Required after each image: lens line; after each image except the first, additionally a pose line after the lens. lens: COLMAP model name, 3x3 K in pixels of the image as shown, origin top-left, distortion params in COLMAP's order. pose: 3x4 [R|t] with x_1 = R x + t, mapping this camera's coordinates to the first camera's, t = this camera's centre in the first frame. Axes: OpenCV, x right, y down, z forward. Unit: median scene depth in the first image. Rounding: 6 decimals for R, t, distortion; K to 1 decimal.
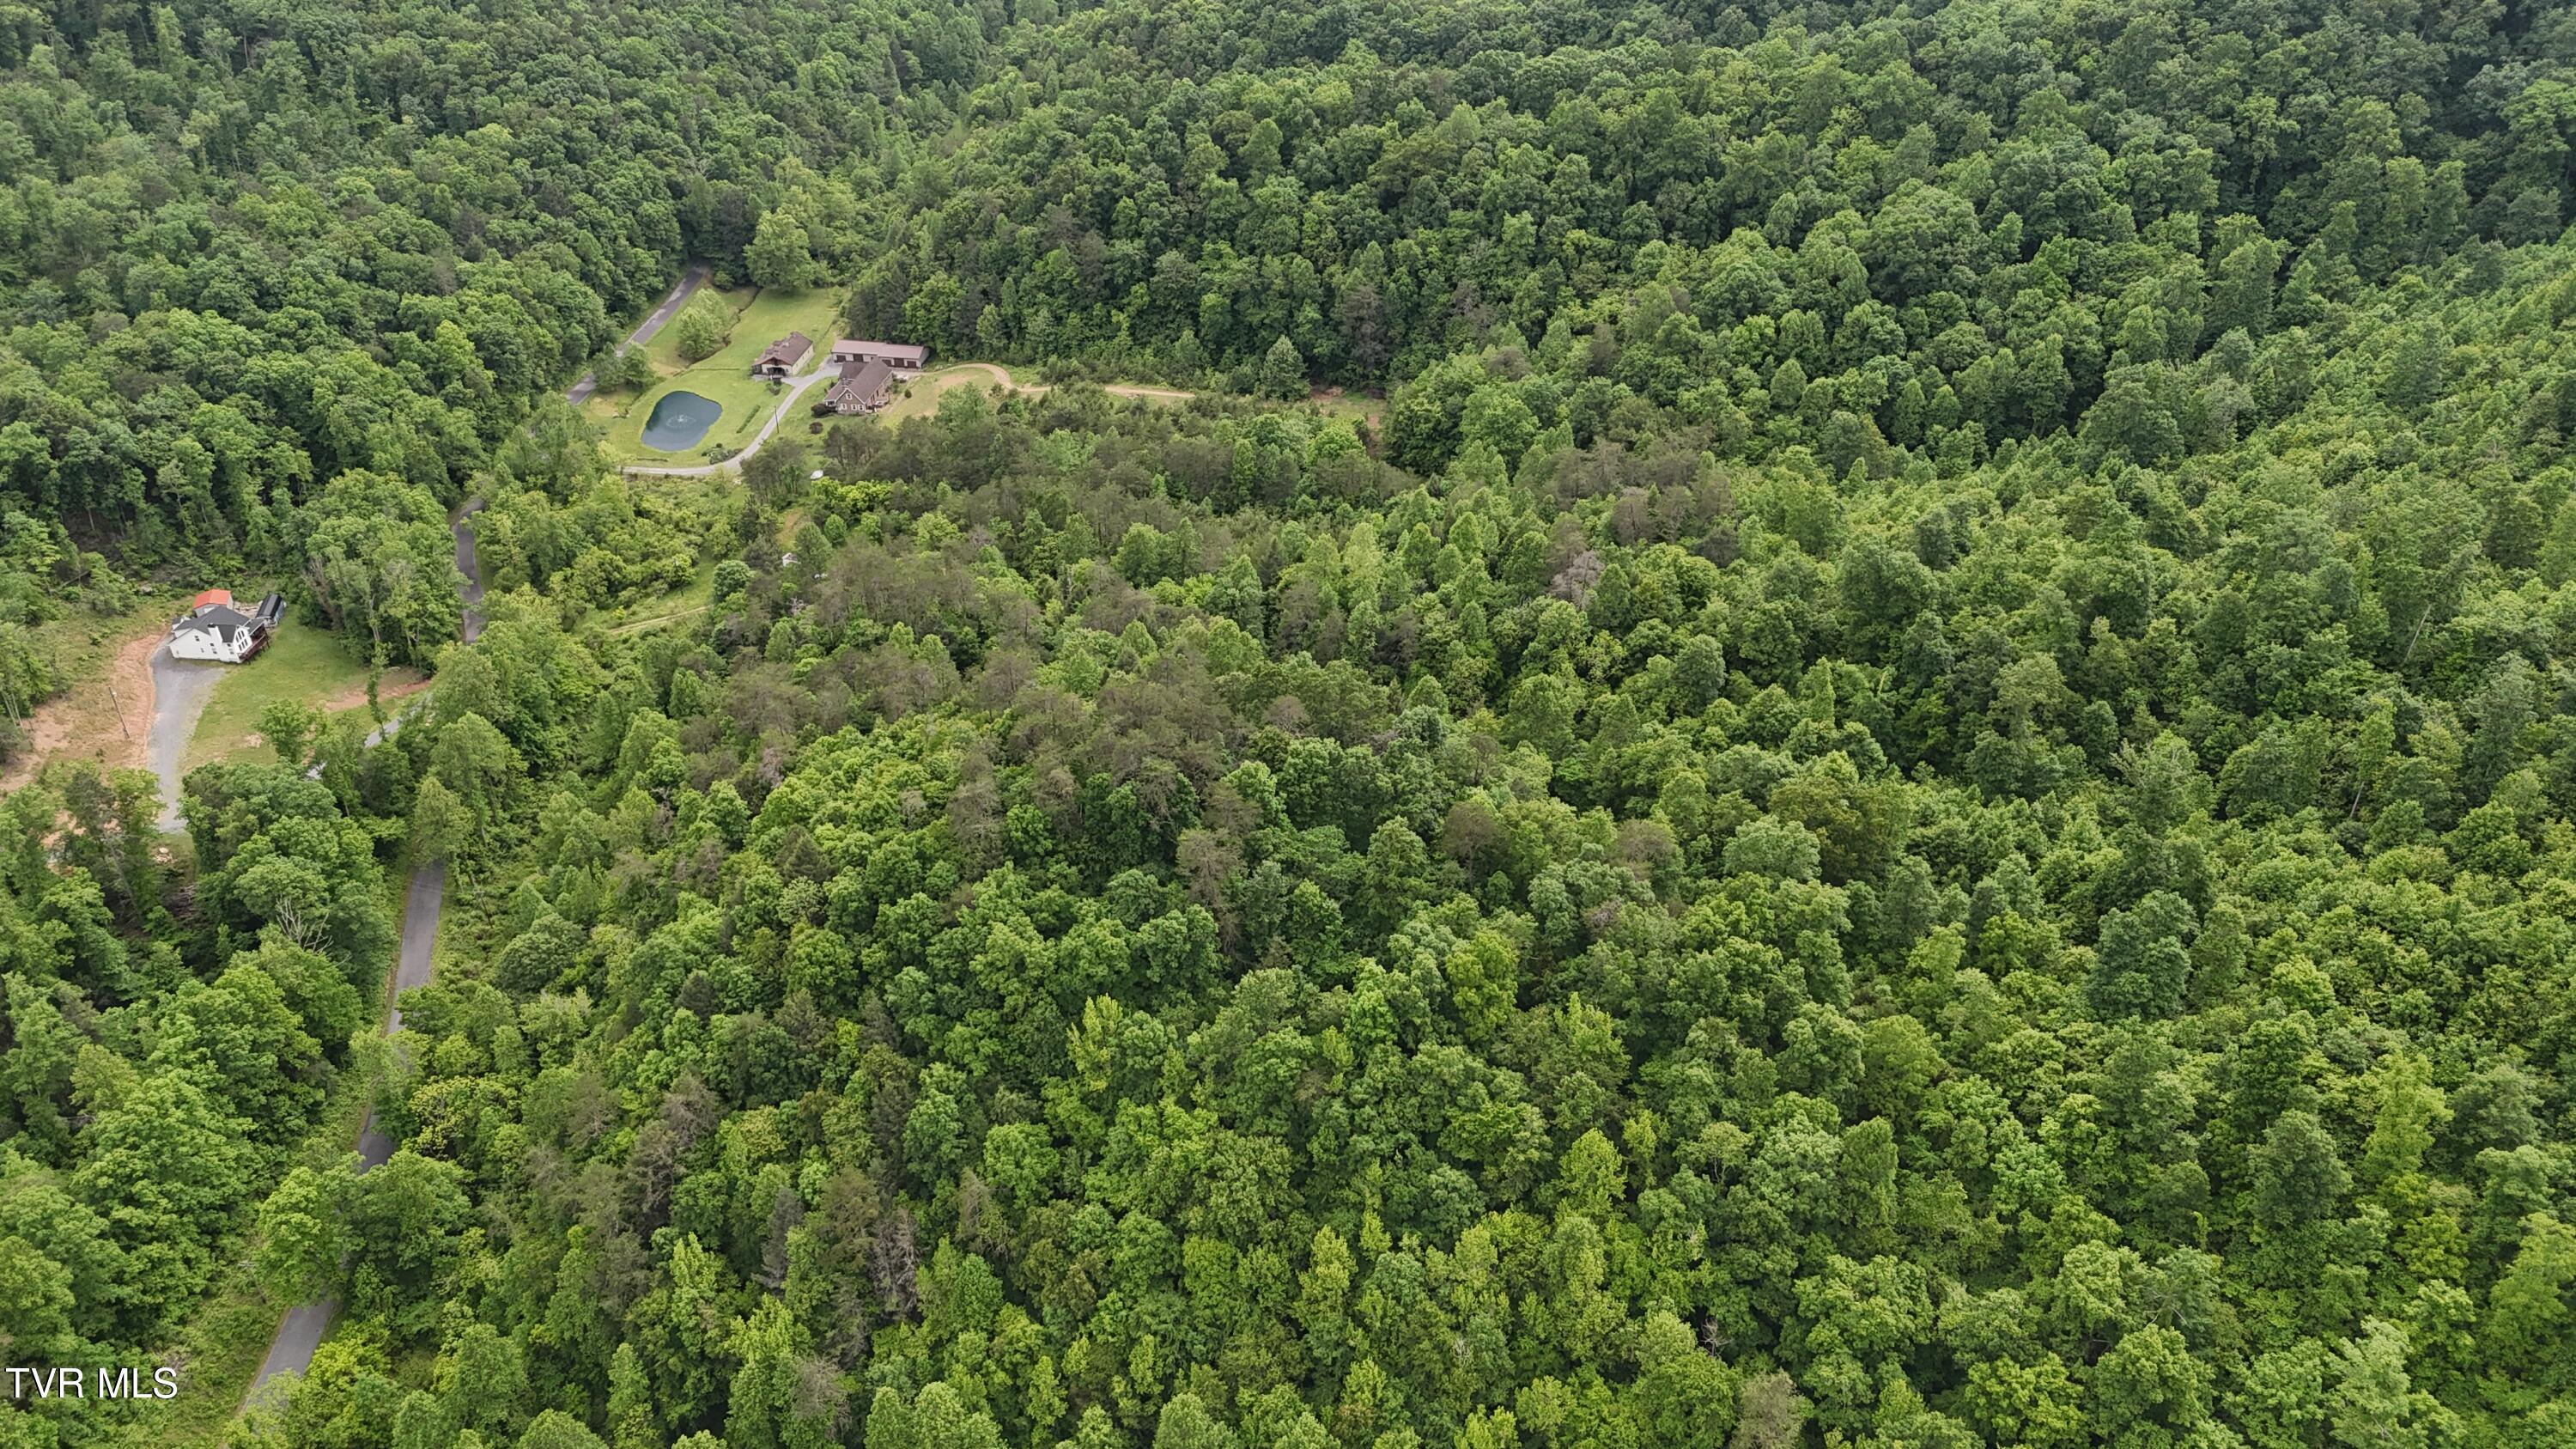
lens RADIAL K [[1893.8, 0, 1290.0], [0, 1893.8, 720.1], [0, 0, 1]] dist [0.066579, -0.054848]
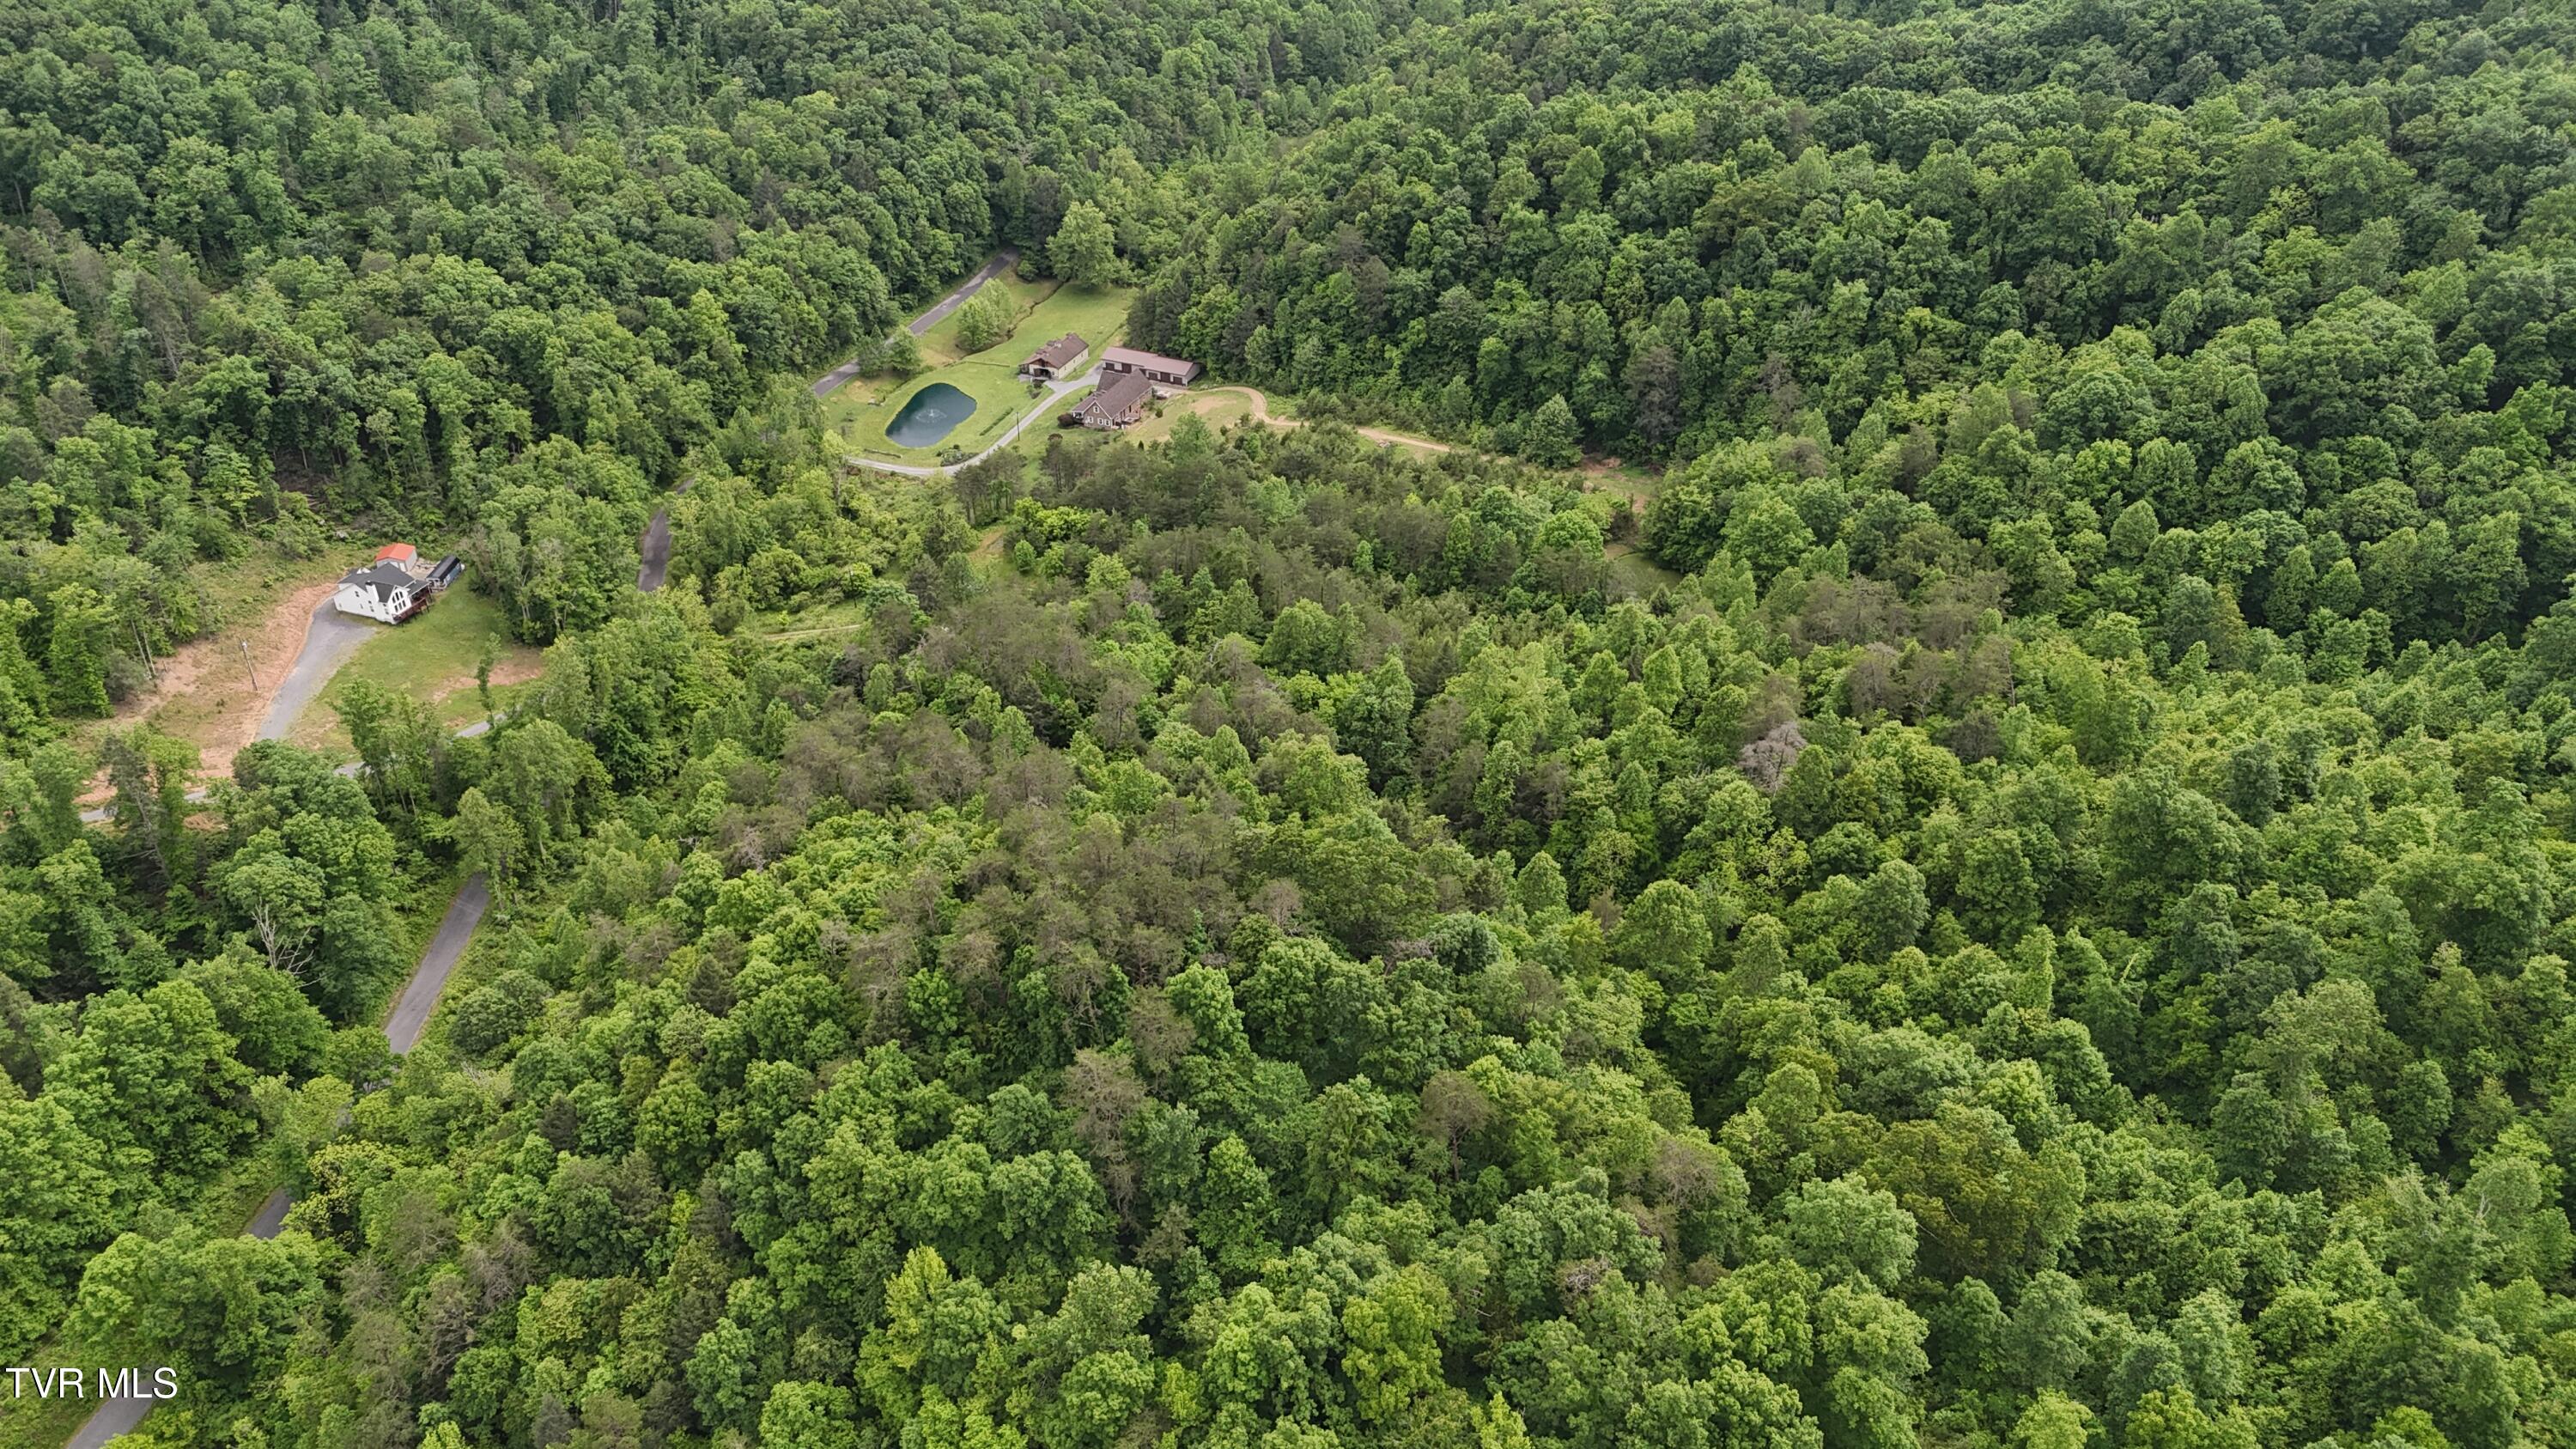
lens RADIAL K [[1893.8, 0, 1290.0], [0, 1893.8, 720.1], [0, 0, 1]] dist [0.066579, -0.054848]
pose [[0.965816, 0.143951, -0.215588, 0.093733], [-0.143918, 0.989461, 0.015937, -0.053624], [0.215610, 0.015635, 0.976354, 0.128621]]
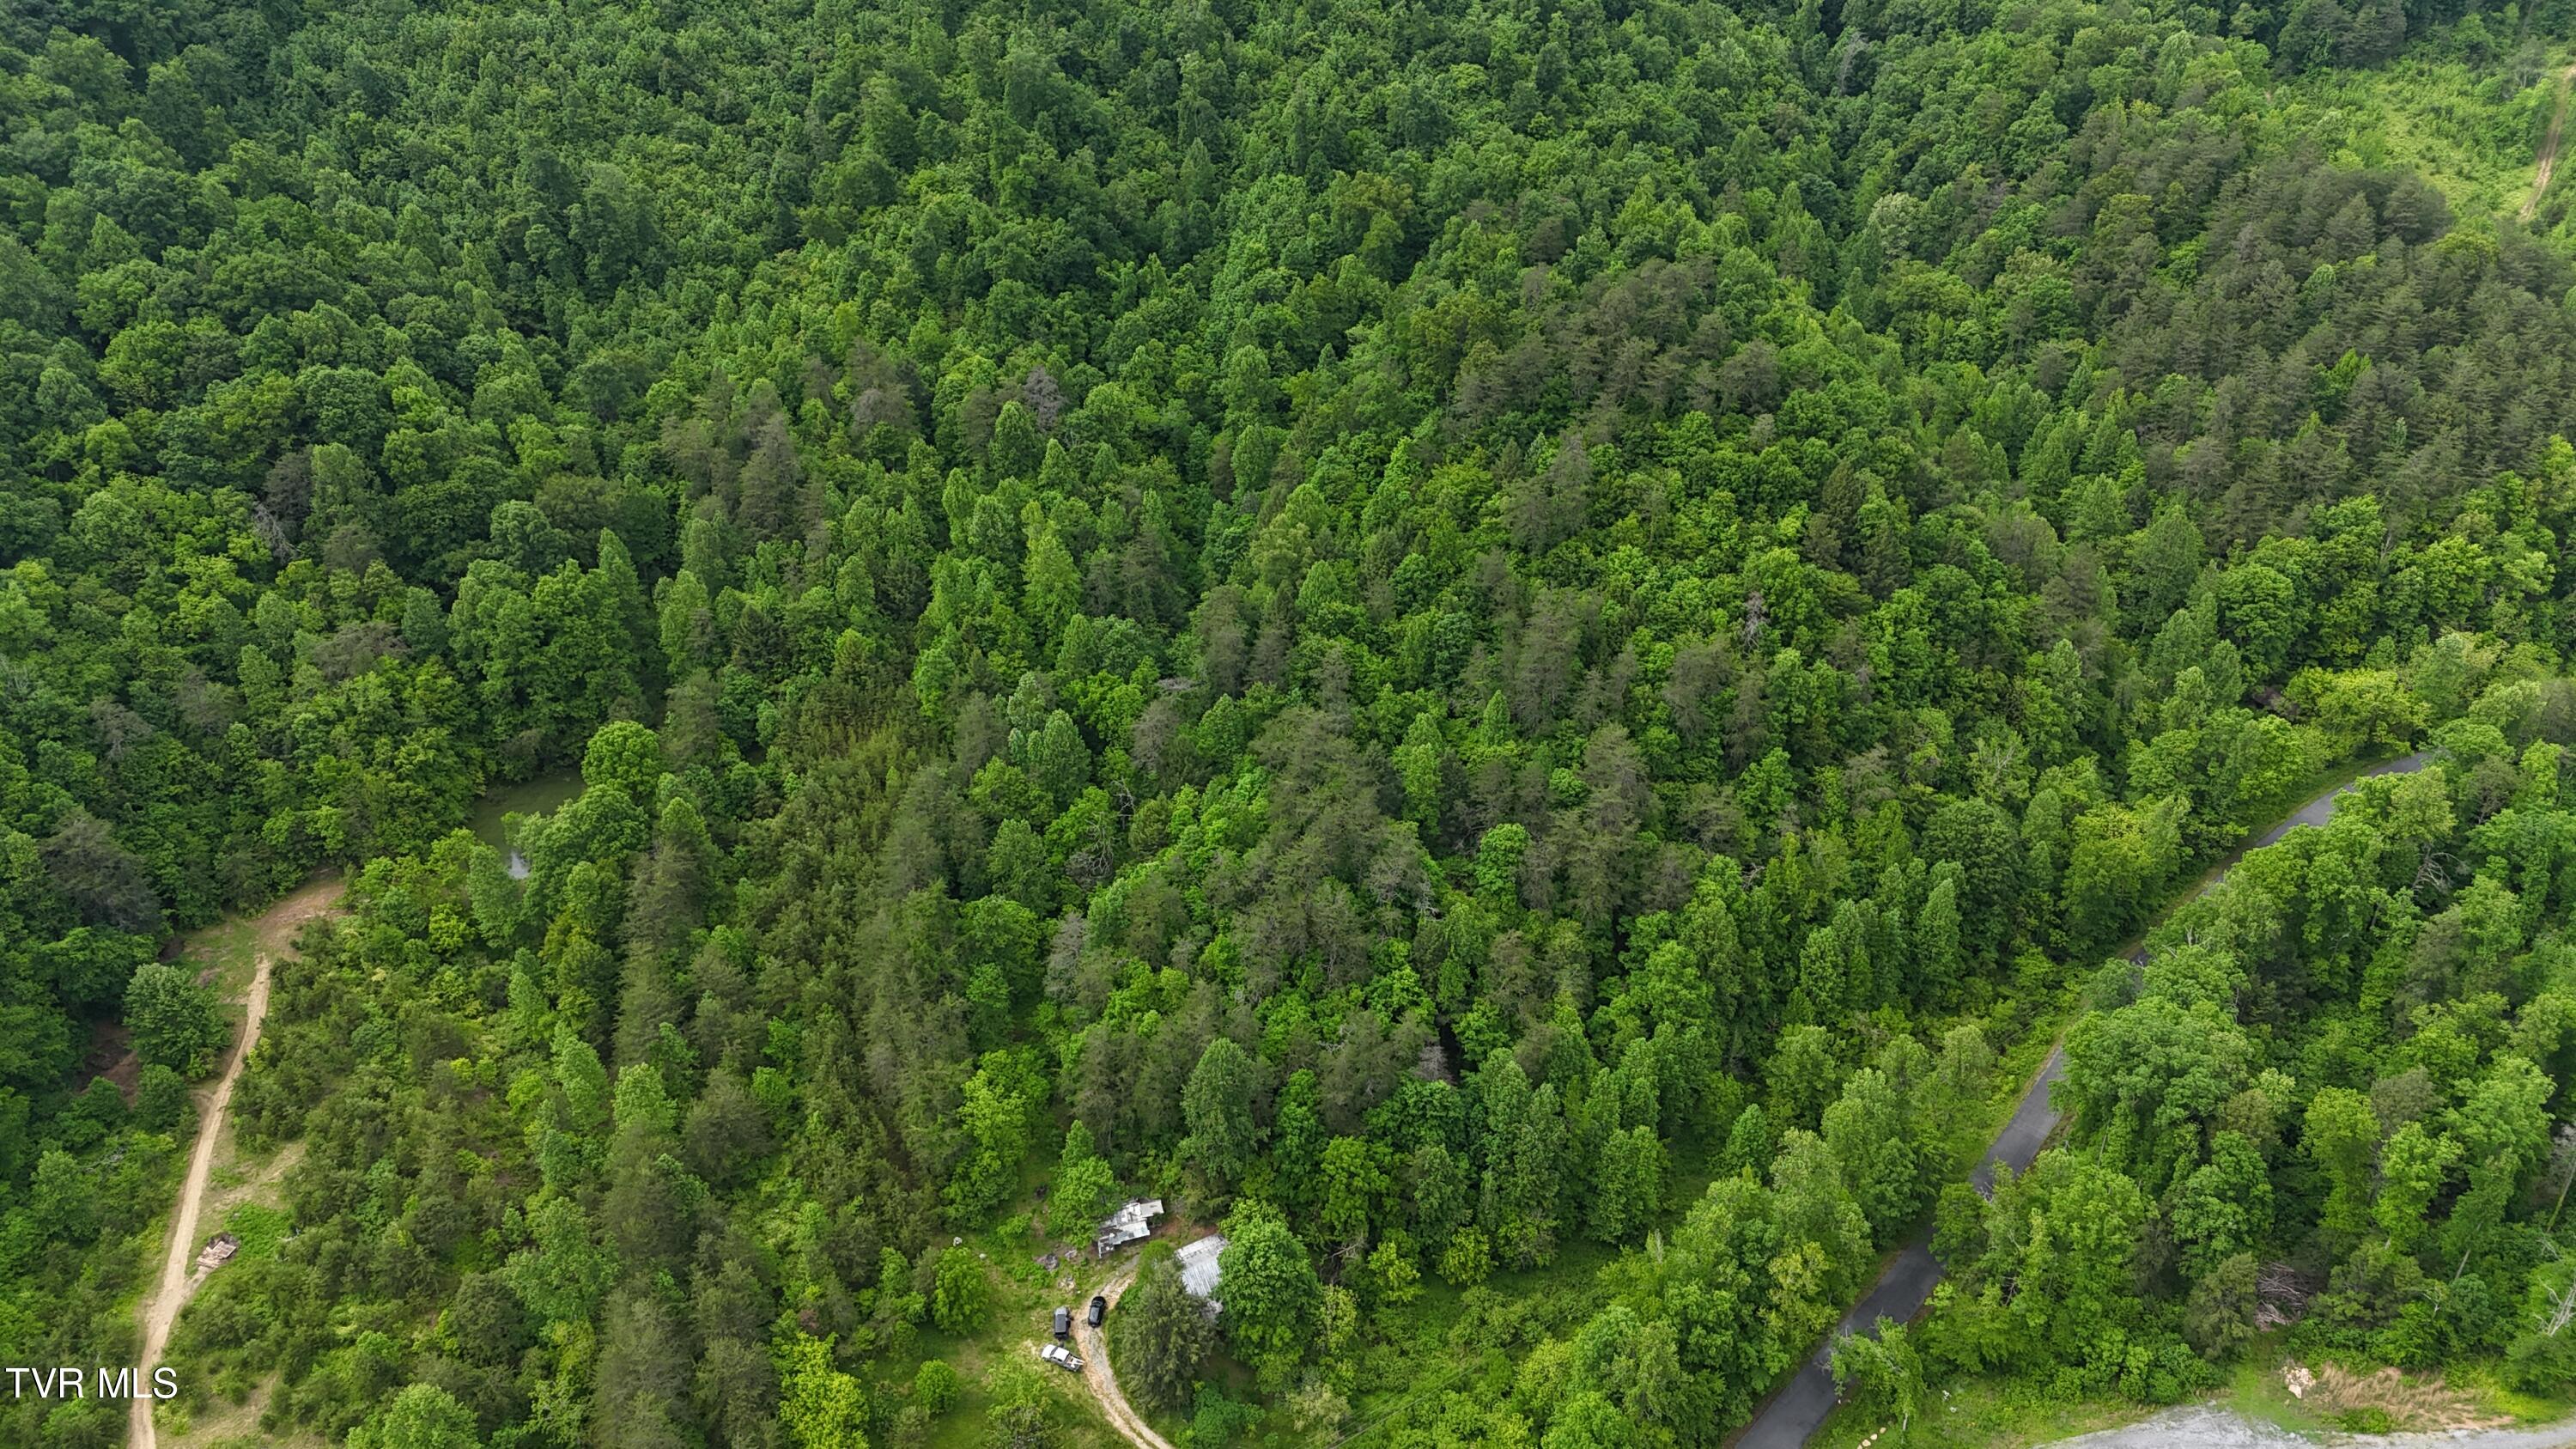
lens RADIAL K [[1893.8, 0, 1290.0], [0, 1893.8, 720.1], [0, 0, 1]] dist [0.066579, -0.054848]
pose [[-0.556775, -0.450679, 0.697775, -0.555692], [0.471223, 0.520410, 0.712125, -0.499667], [-0.684069, 0.725301, -0.077381, 0.829985]]
